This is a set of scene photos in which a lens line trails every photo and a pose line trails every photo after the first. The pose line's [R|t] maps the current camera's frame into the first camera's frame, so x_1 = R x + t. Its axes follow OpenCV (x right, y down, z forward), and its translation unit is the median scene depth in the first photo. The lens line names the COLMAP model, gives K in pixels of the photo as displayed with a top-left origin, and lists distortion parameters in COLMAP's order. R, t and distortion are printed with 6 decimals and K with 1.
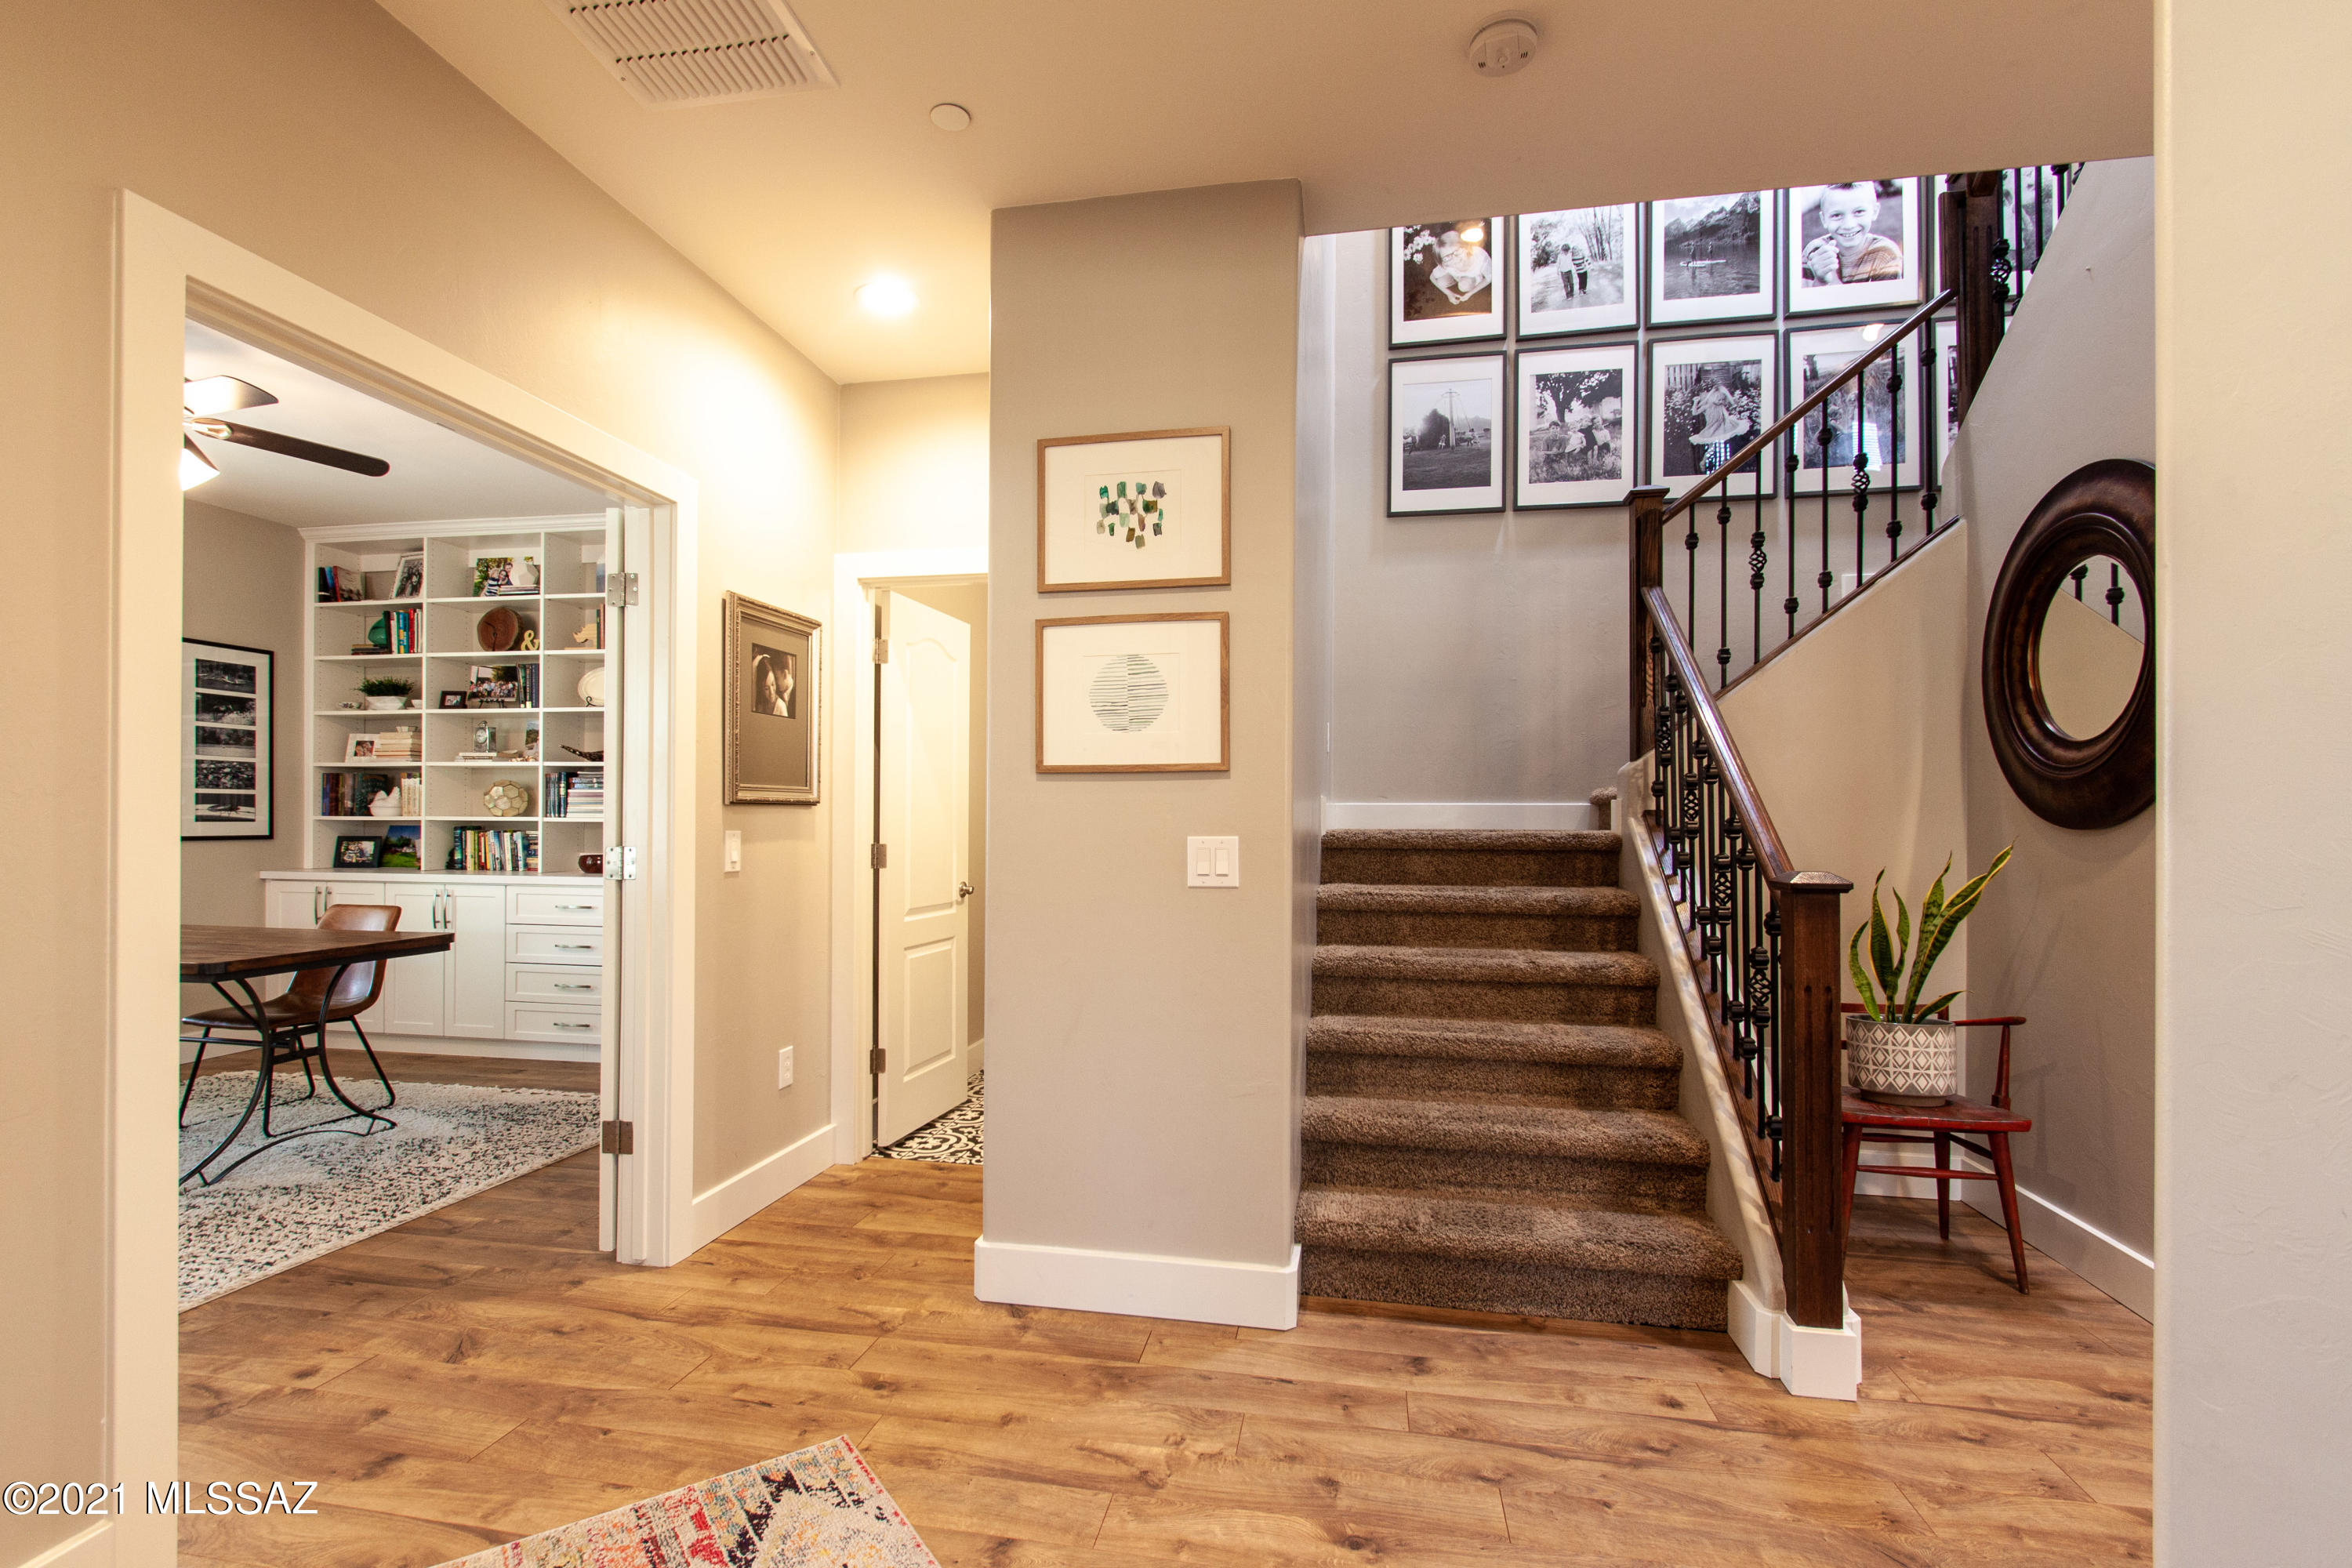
lens RADIAL K [[1105.5, 0, 1142.7], [0, 1105.5, 819.0], [0, 0, 1]] dist [0.000901, -0.006114]
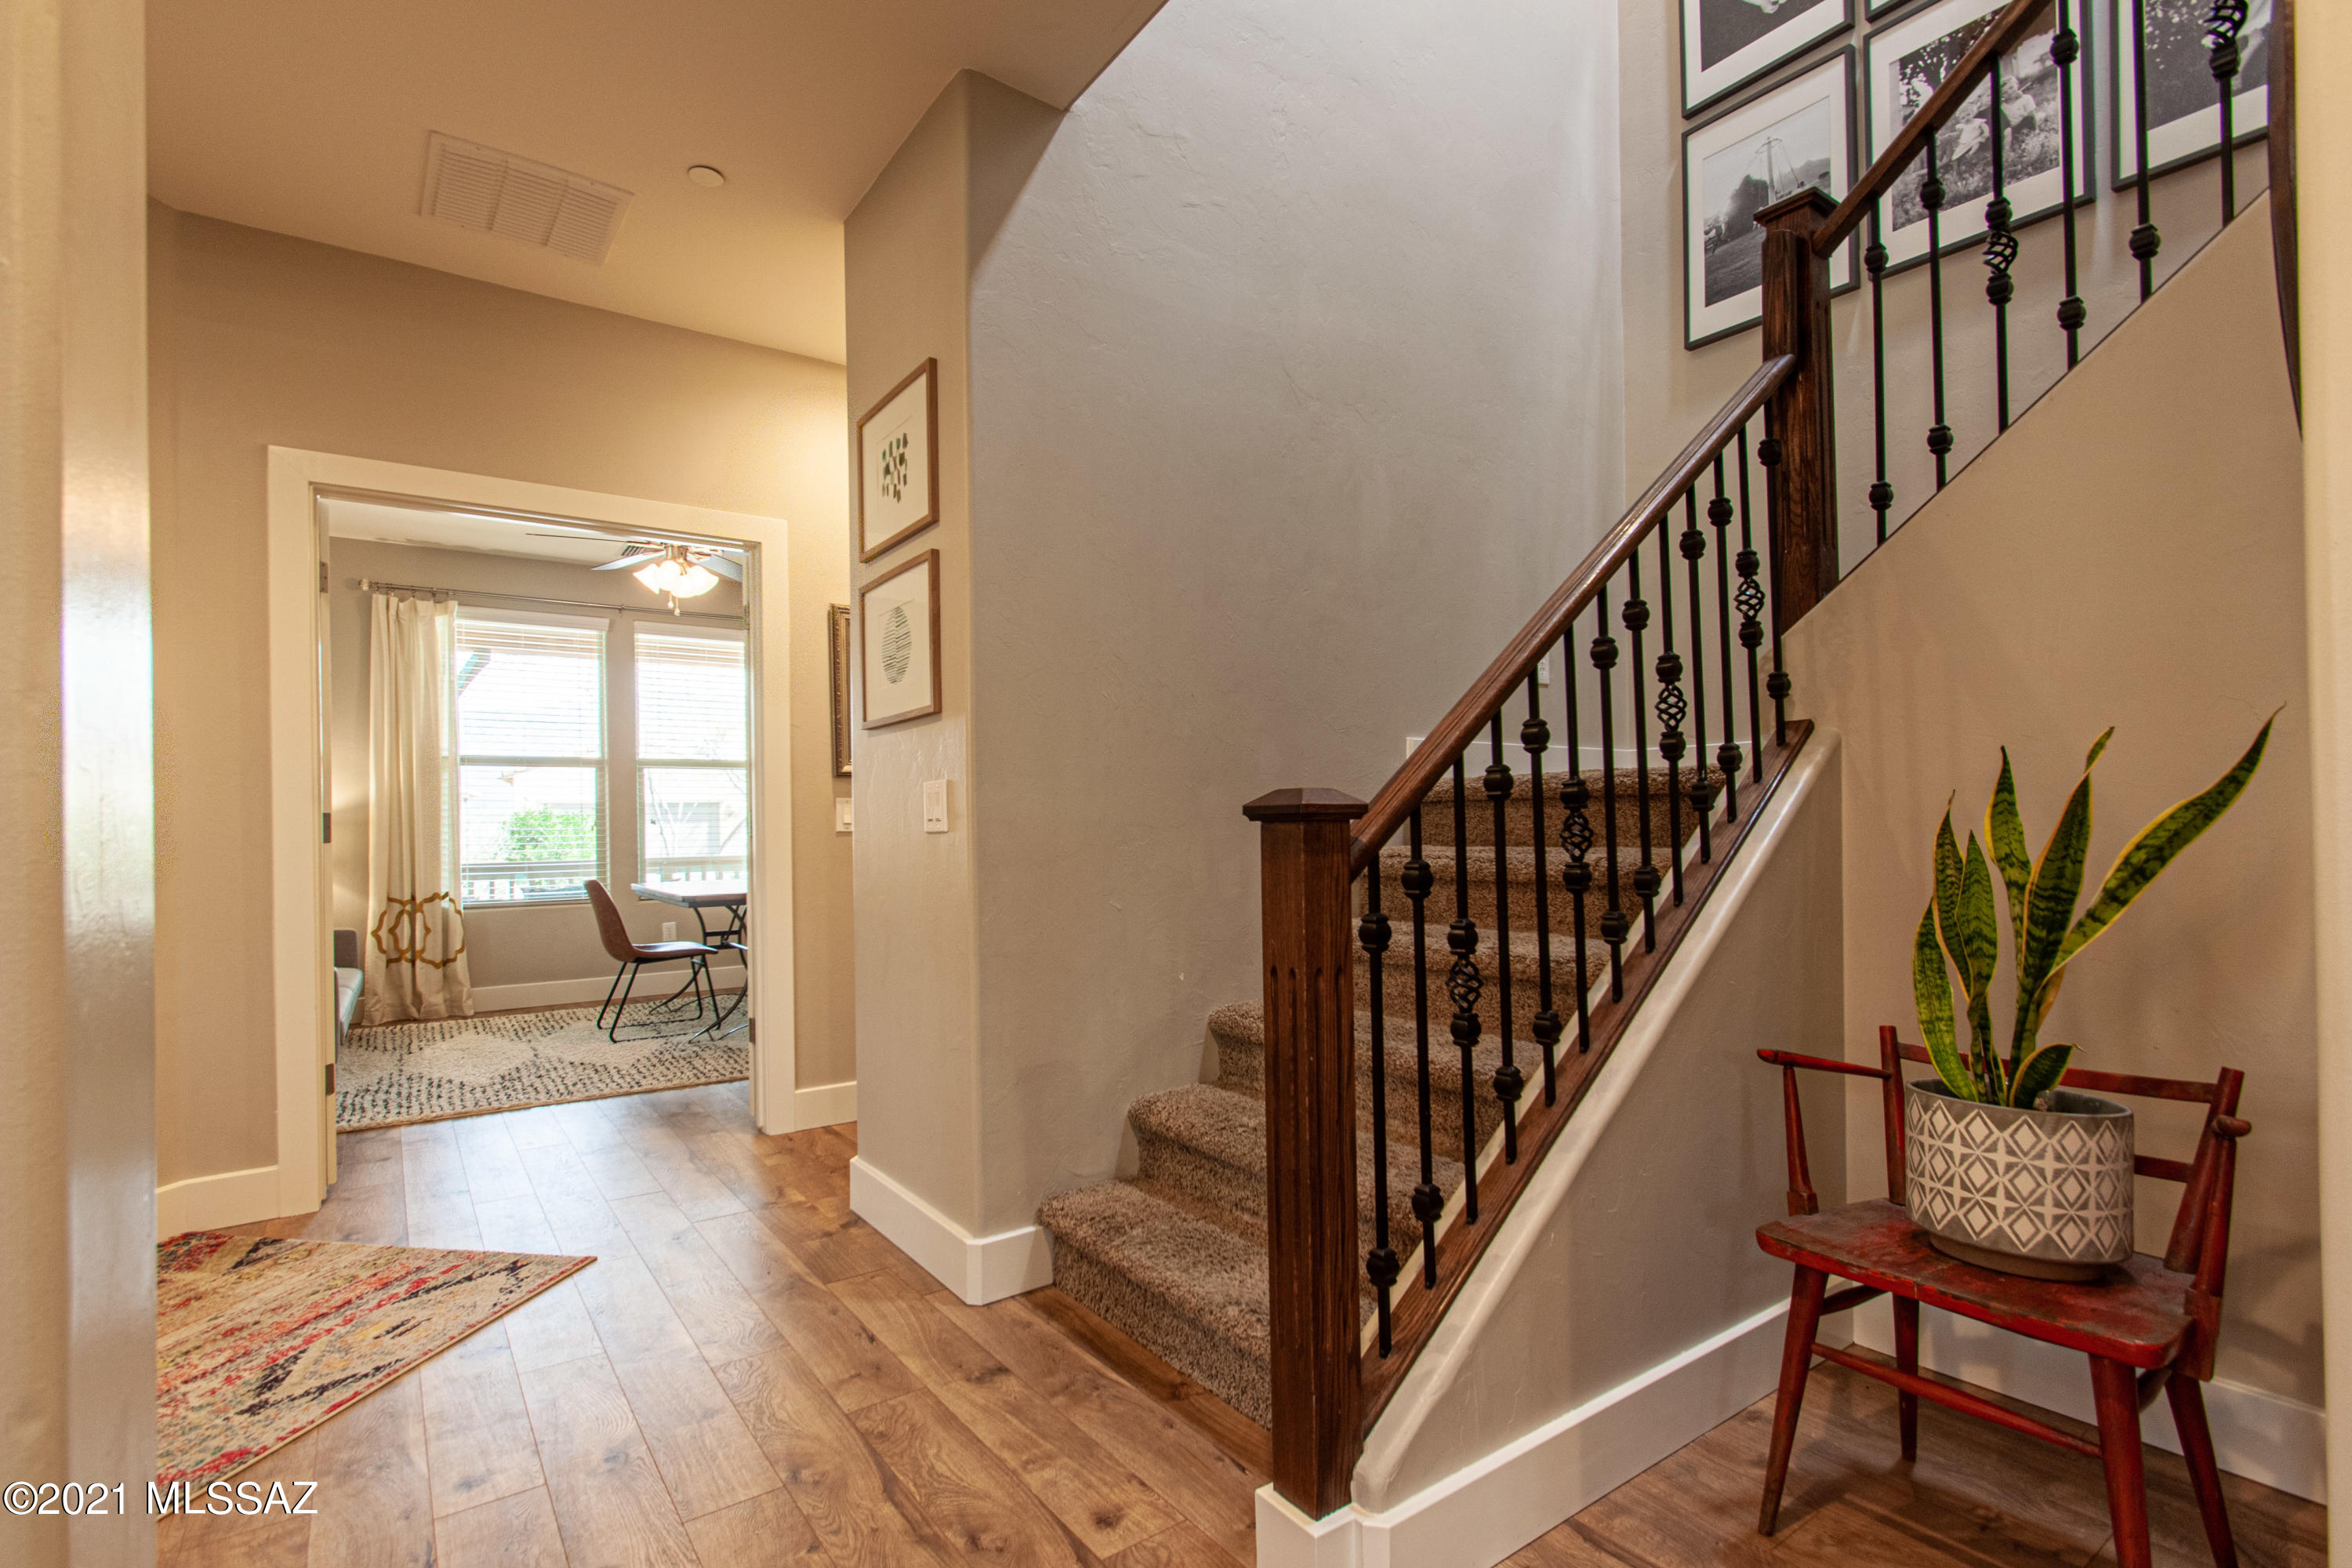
lens RADIAL K [[1105.5, 0, 1142.7], [0, 1105.5, 819.0], [0, 0, 1]] dist [0.000901, -0.006114]
pose [[0.718170, -0.019512, -0.695594, 0.859012], [0.022405, 0.999737, -0.004911, 0.057169], [0.695507, -0.012058, 0.718418, 0.418252]]
